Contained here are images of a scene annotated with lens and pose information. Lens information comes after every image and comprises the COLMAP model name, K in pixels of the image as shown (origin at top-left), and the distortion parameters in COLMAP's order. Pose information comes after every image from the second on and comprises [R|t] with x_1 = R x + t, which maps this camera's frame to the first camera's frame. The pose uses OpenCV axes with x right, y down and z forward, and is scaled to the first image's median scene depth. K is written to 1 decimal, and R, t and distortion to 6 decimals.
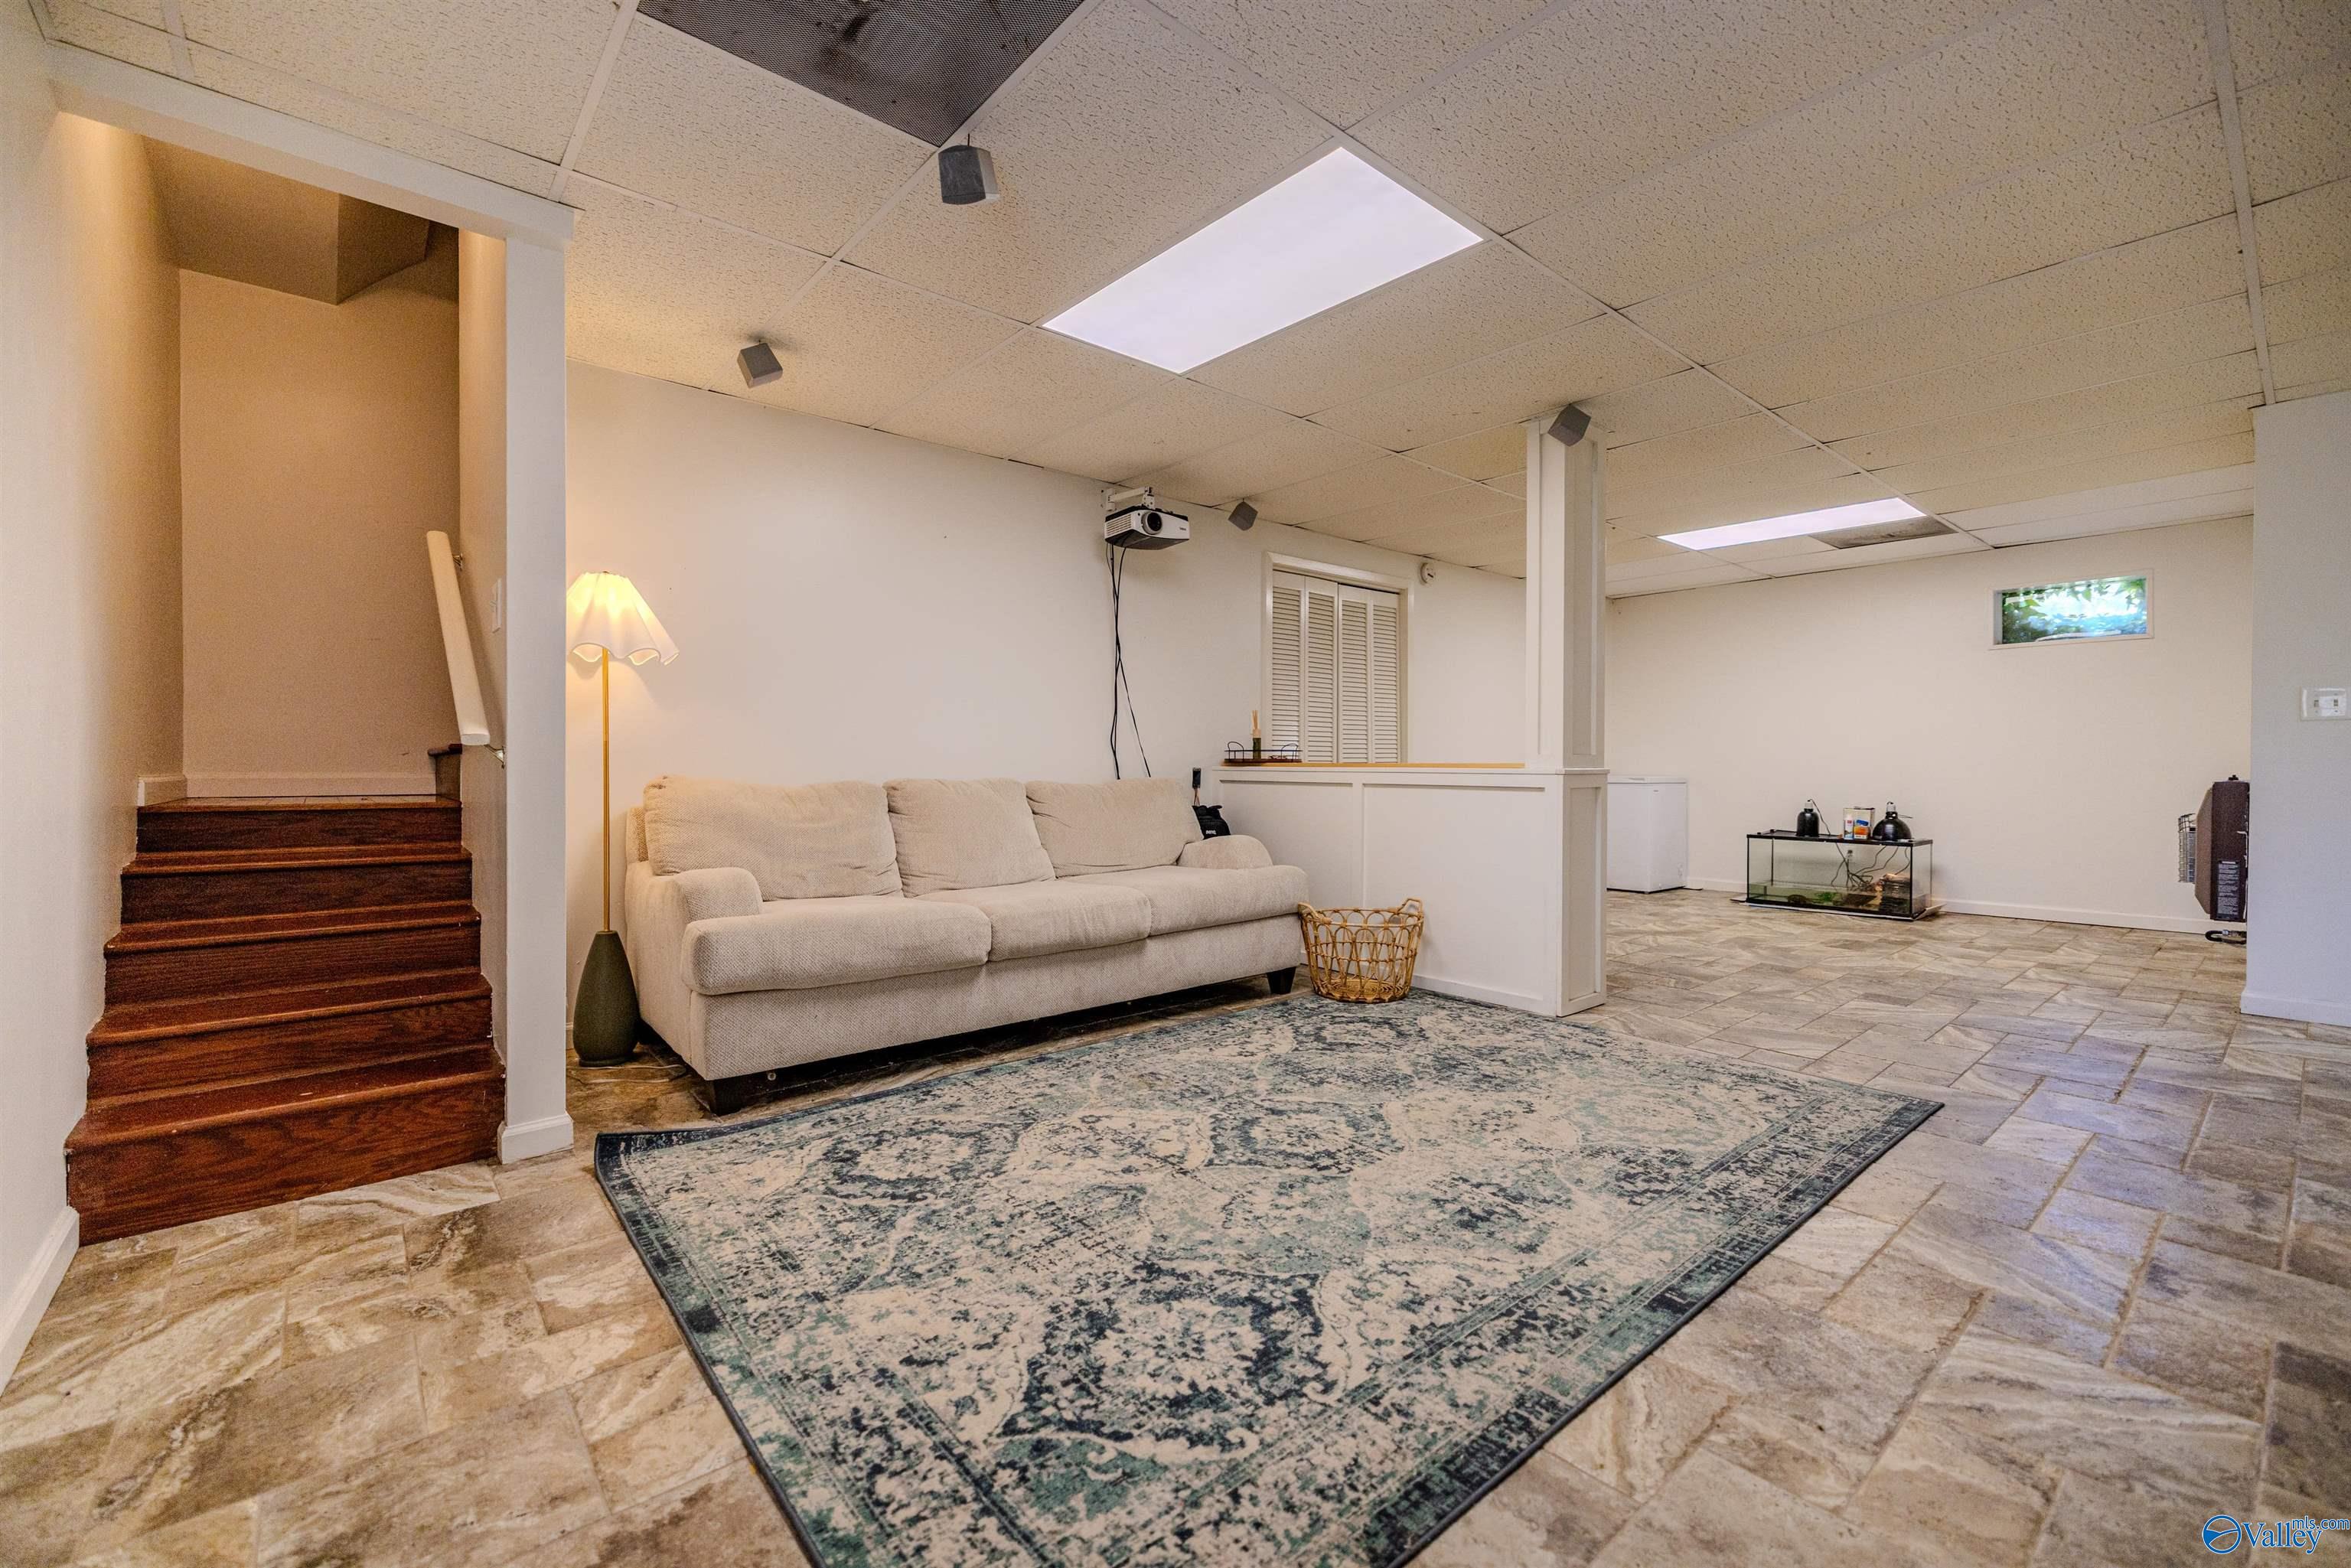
lens RADIAL K [[977.7, 0, 1158.4], [0, 977.7, 767.4], [0, 0, 1]] dist [0.000716, 0.000095]
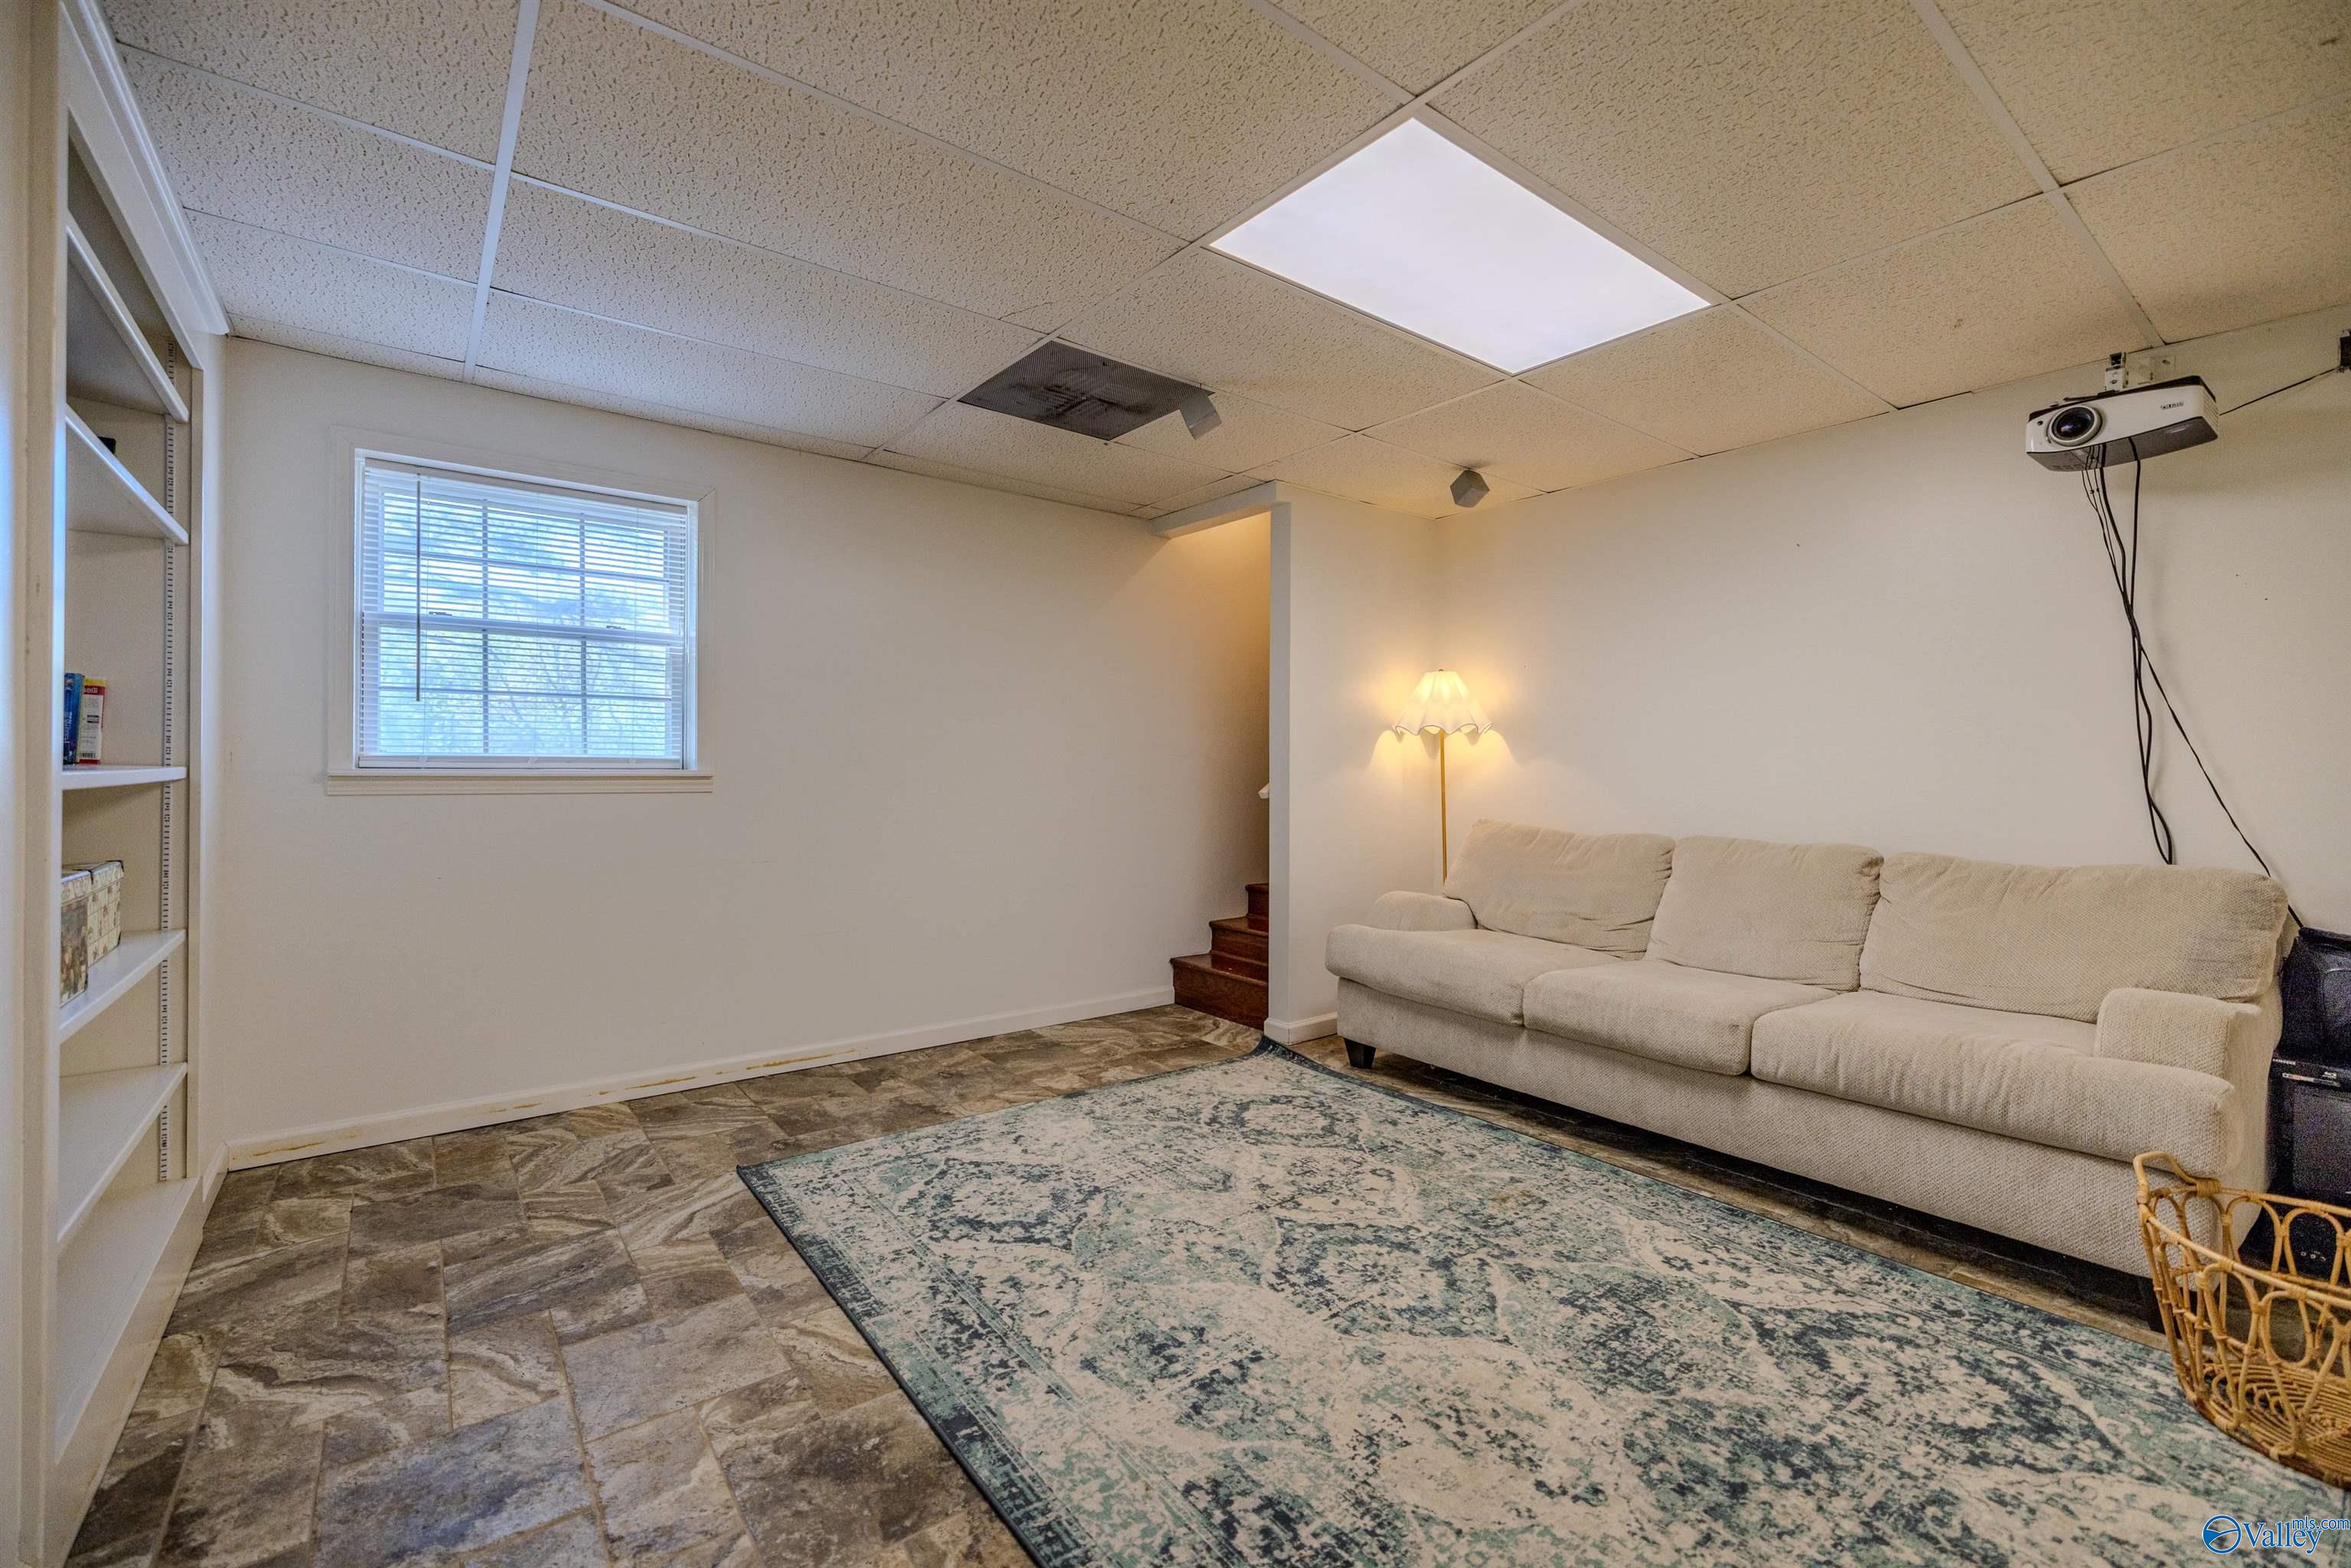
lens RADIAL K [[977.7, 0, 1158.4], [0, 977.7, 767.4], [0, 0, 1]] dist [0.000716, 0.000095]
pose [[-0.048862, -0.001940, -0.998804, 1.113120], [-0.009903, 0.999950, -0.001458, -0.070100], [0.998756, 0.009820, -0.048878, 0.935208]]
